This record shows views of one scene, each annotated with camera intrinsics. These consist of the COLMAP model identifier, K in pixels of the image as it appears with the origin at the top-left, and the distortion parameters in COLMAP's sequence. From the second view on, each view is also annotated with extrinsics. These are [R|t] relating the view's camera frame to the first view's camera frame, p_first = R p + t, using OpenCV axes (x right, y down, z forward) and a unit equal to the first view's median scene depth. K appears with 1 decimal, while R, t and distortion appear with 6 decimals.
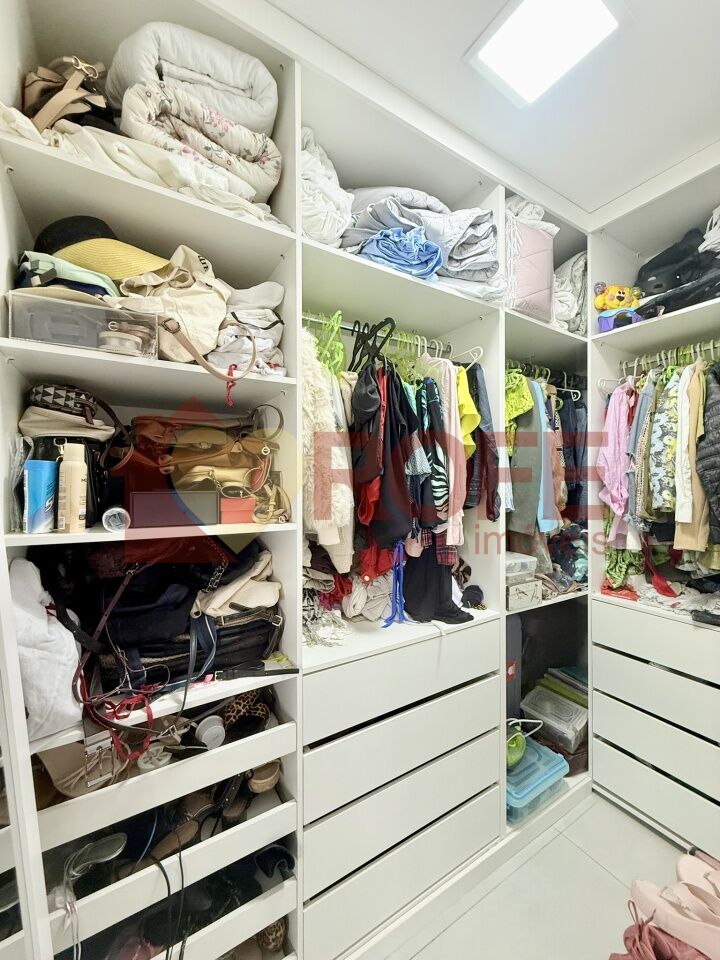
lens RADIAL K [[382.4, 0, 359.1], [0, 382.4, 477.0], [0, 0, 1]] dist [0.000858, 0.000352]
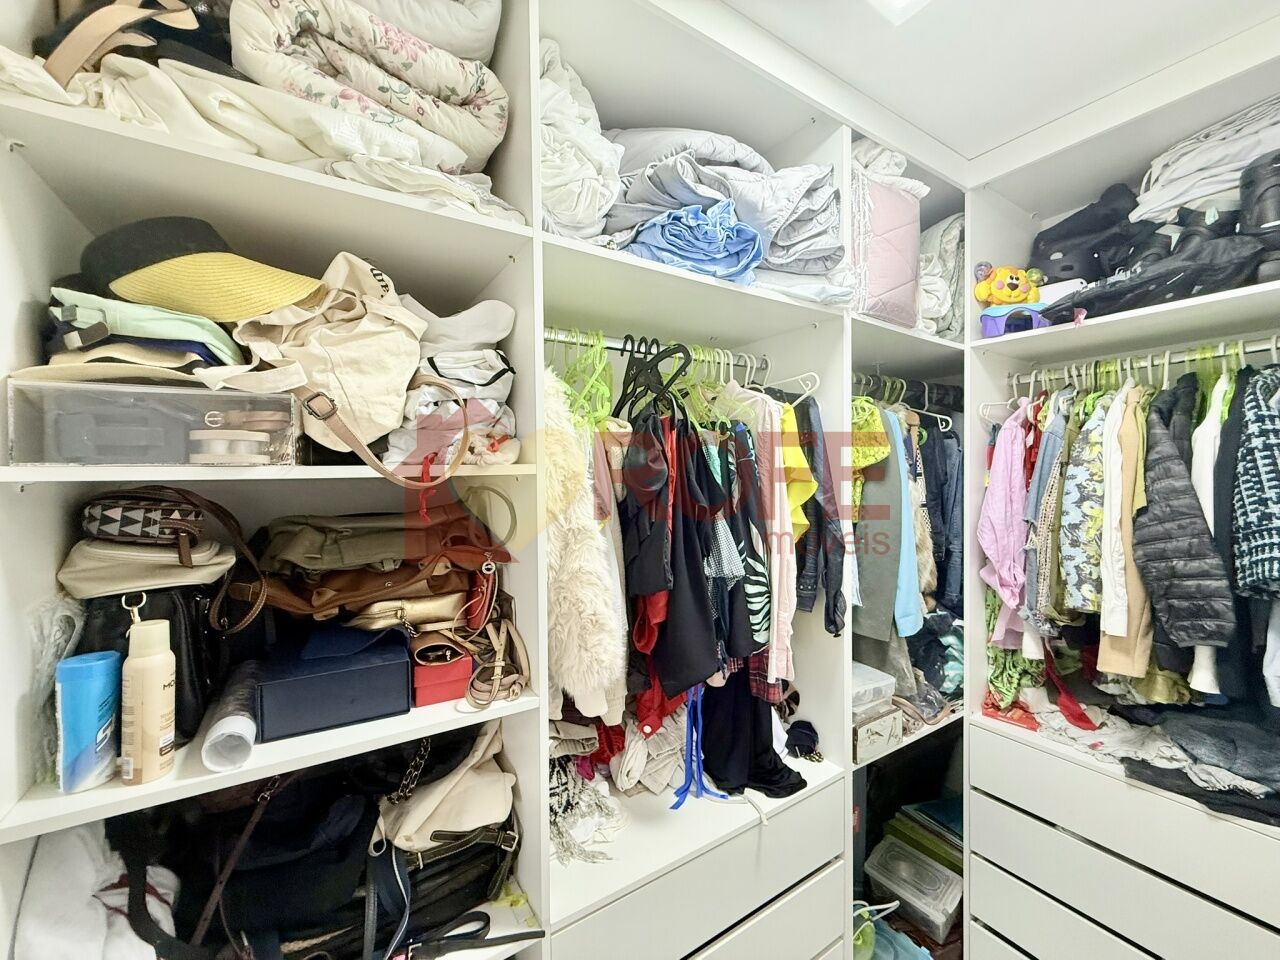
lens RADIAL K [[509.9, 0, 636.8], [0, 509.9, 478.6], [0, 0, 1]] dist [0.000858, 0.000352]
pose [[0.999686, -0.007427, 0.023921, -0.016347], [0.006996, 0.999813, 0.018055, -0.191533], [-0.024051, -0.017882, 0.999551, 0.132355]]
